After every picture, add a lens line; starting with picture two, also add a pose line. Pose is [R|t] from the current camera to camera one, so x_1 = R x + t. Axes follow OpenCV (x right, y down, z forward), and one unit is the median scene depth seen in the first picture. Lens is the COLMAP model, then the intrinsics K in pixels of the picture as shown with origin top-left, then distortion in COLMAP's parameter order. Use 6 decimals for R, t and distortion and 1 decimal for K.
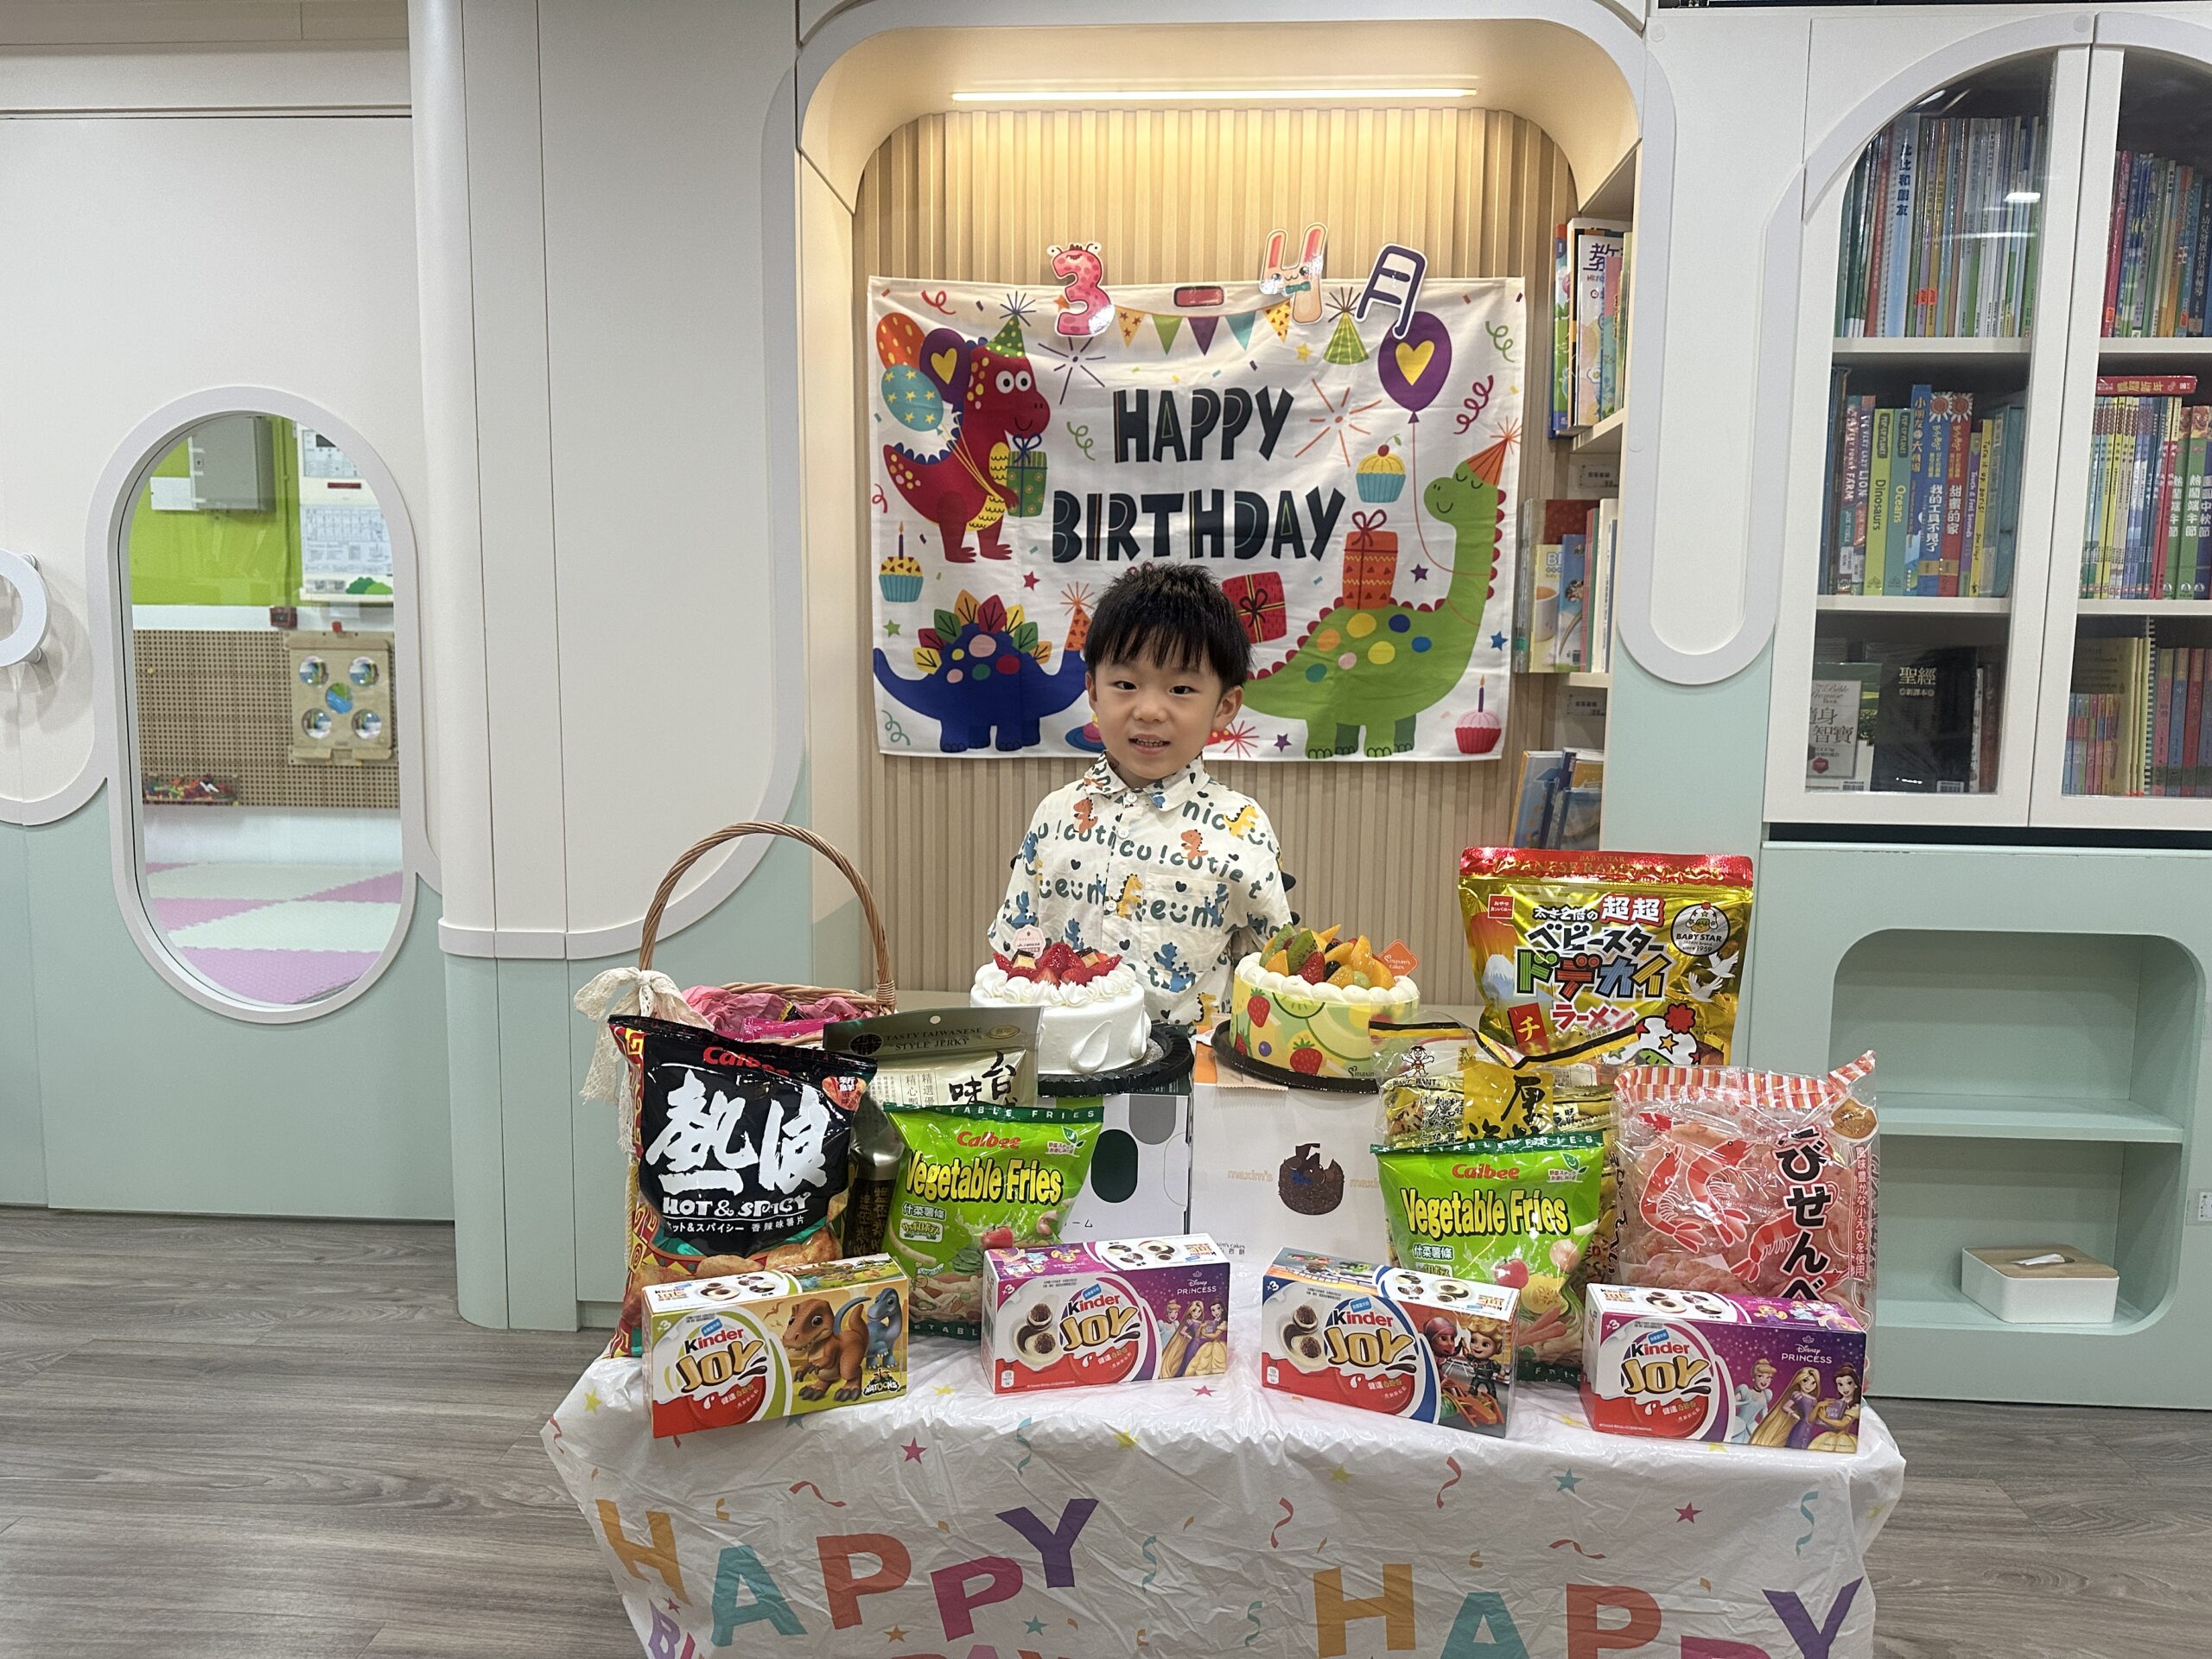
lens RADIAL K [[1515.2, 0, 1107.6], [0, 1515.2, 851.0], [0, 0, 1]] dist [0.040044, -0.038059]
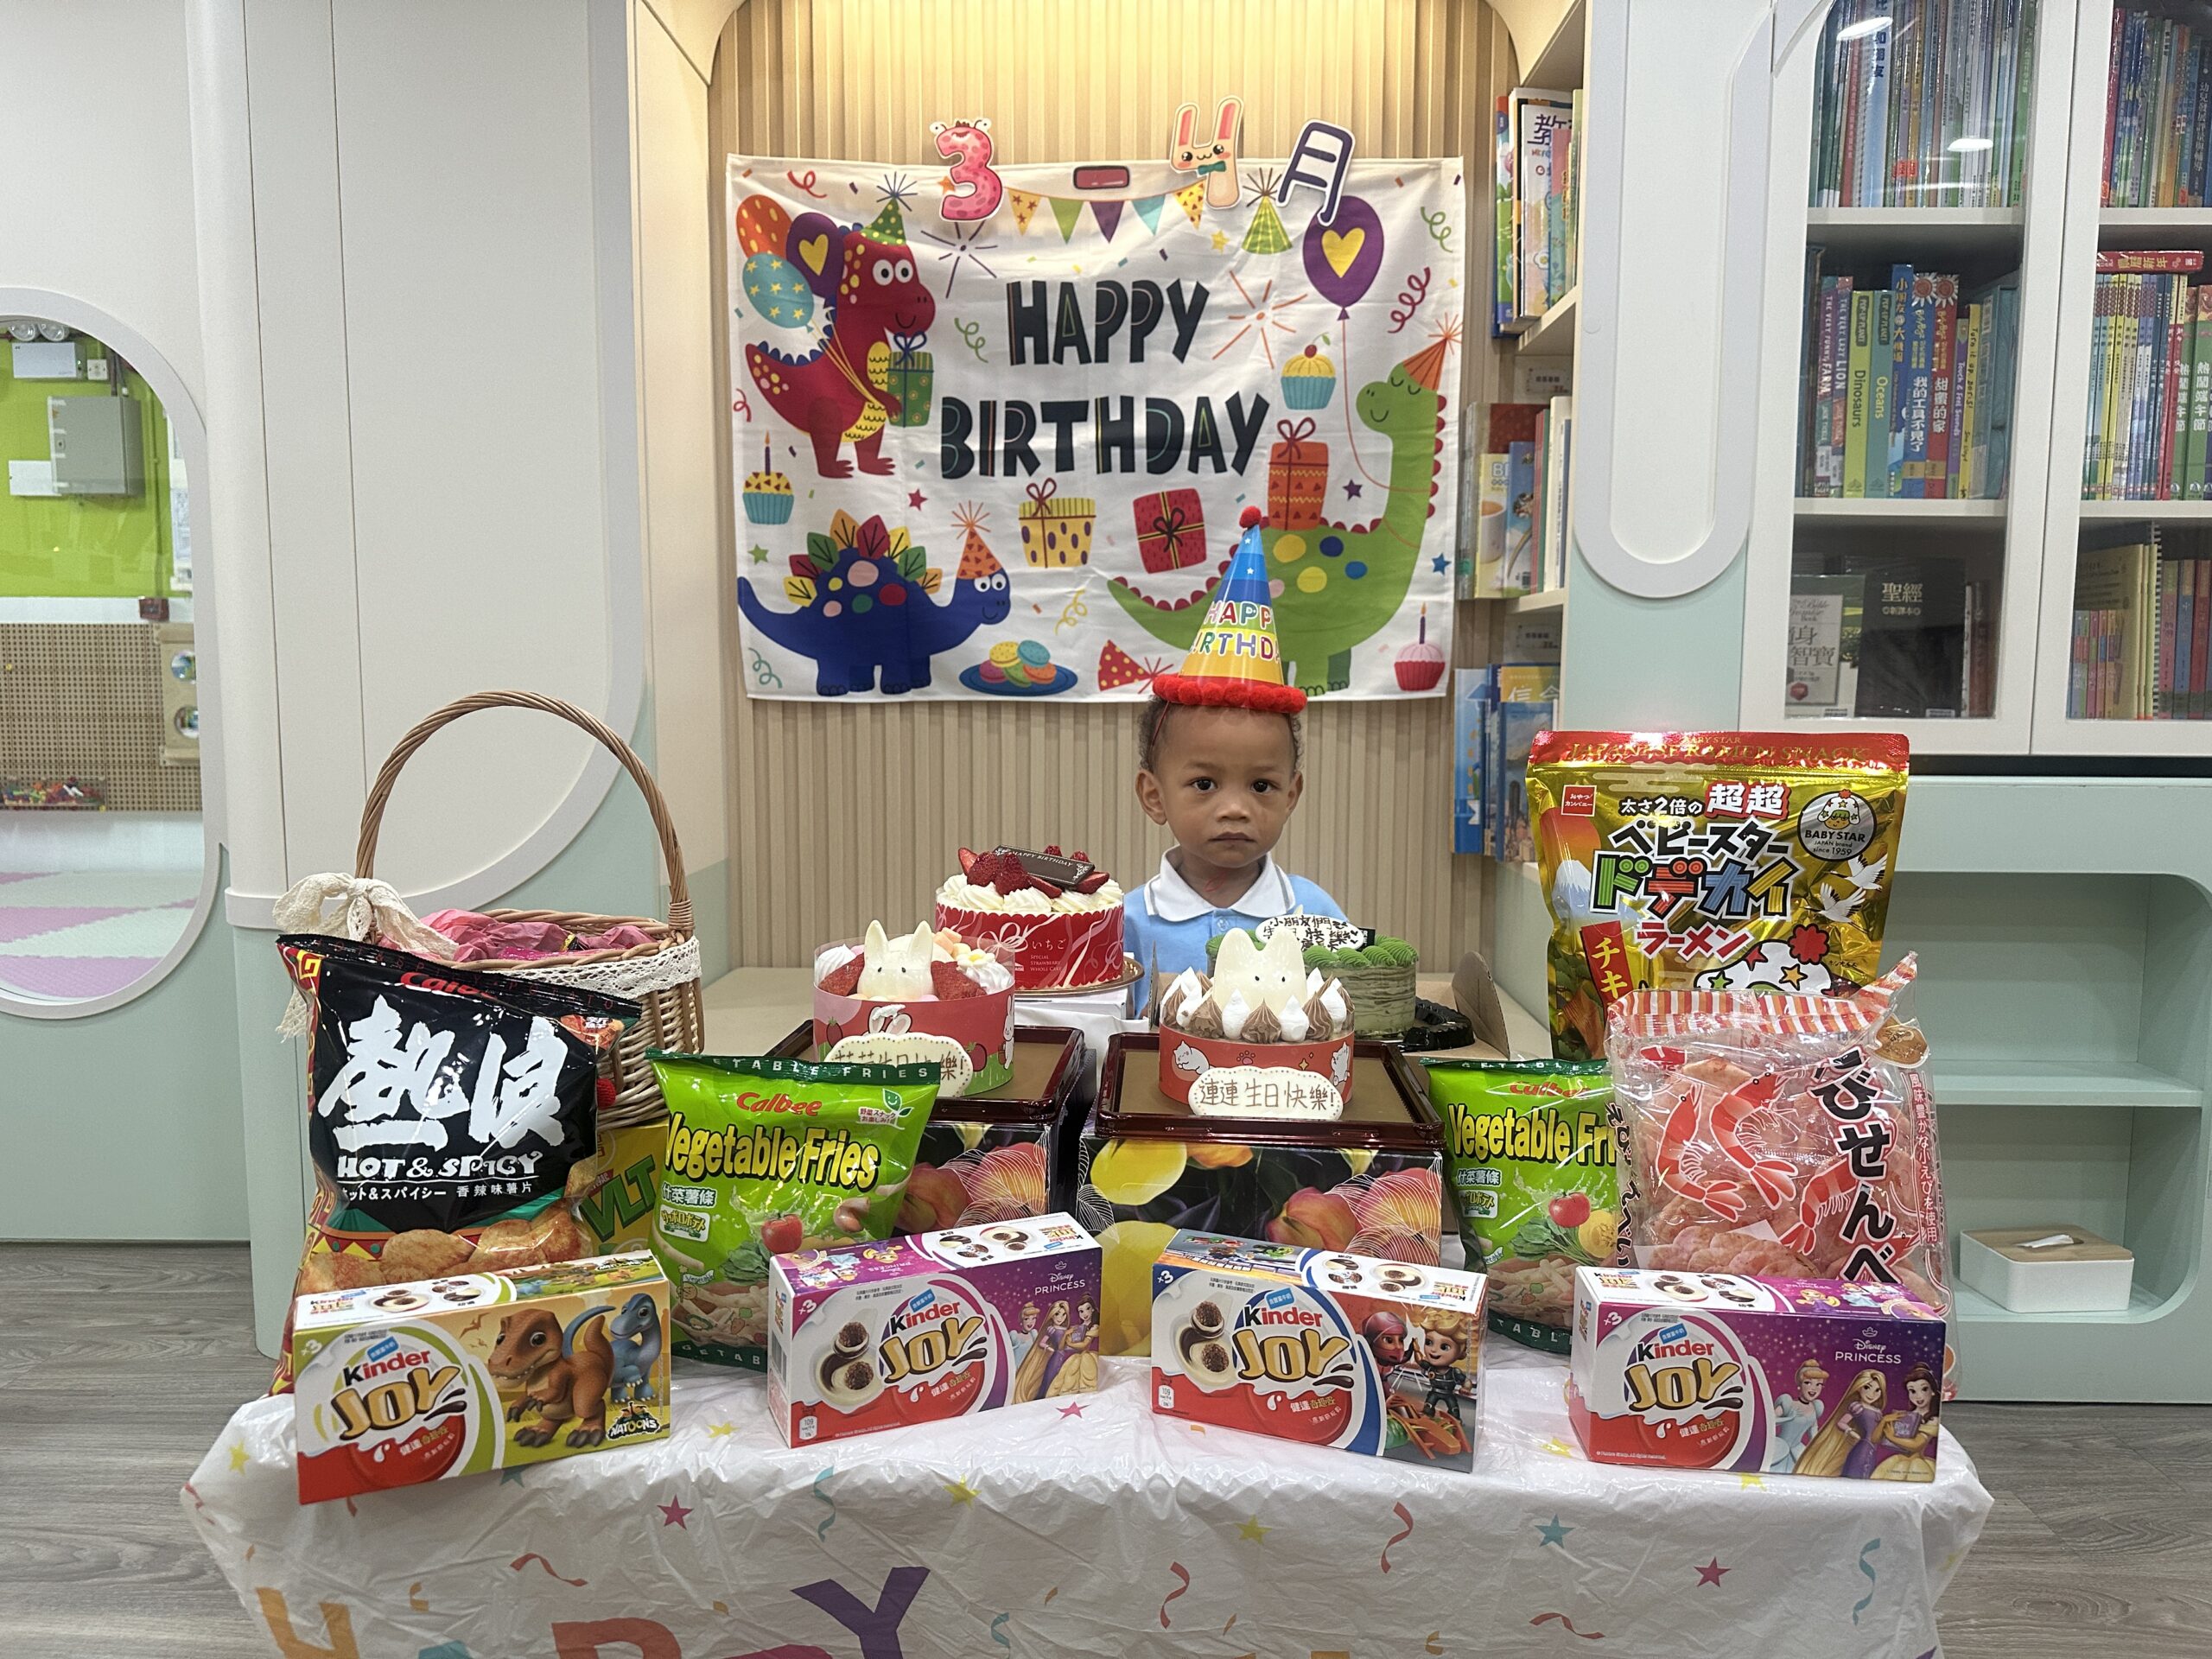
lens RADIAL K [[1533.8, 0, 1111.4], [0, 1533.8, 840.2], [0, 0, 1]] dist [0.039046, -0.037412]
pose [[0.999047, -0.011495, 0.042104, 0.026043], [0.012092, 0.999829, -0.013957, 0.039238], [-0.041937, 0.014453, 0.999016, 0.115979]]
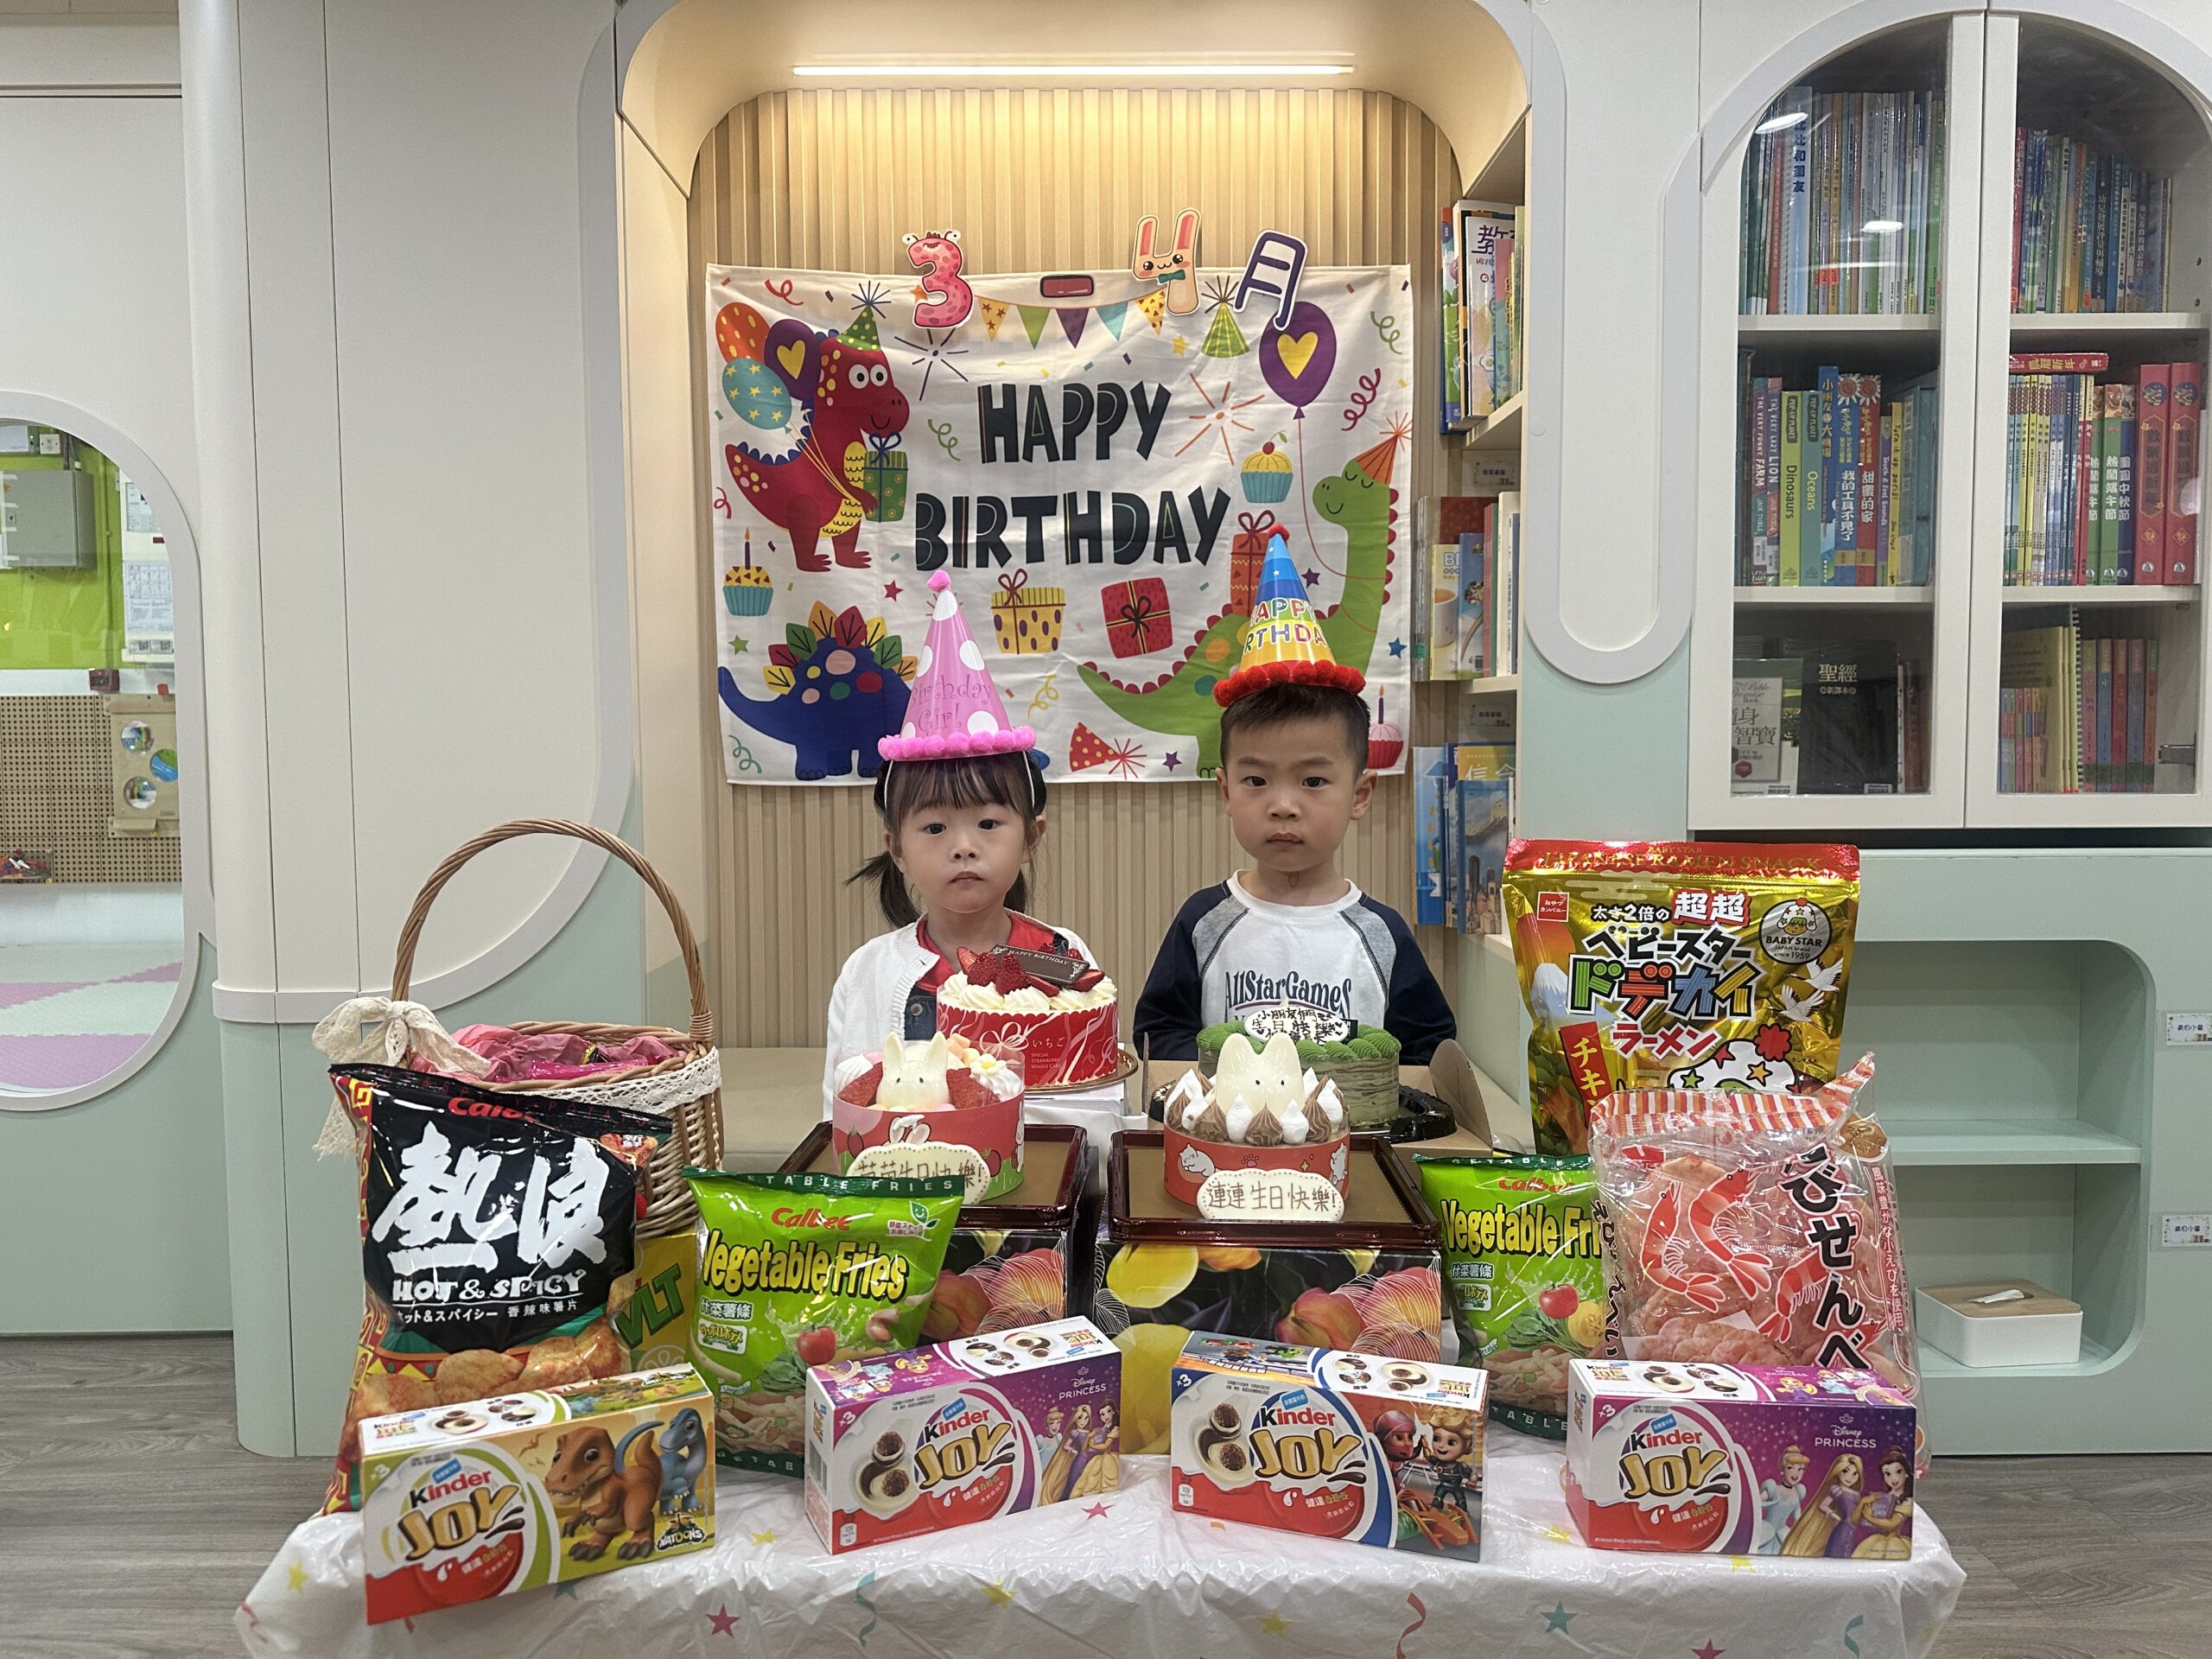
lens RADIAL K [[1528.0, 0, 1097.1], [0, 1528.0, 825.2], [0, 0, 1]] dist [0.039601, -0.036882]
pose [[0.997434, -0.023701, 0.067562, 0.008045], [0.027456, 0.998097, -0.055217, 0.019598], [-0.066125, 0.056930, 0.996186, 0.091724]]
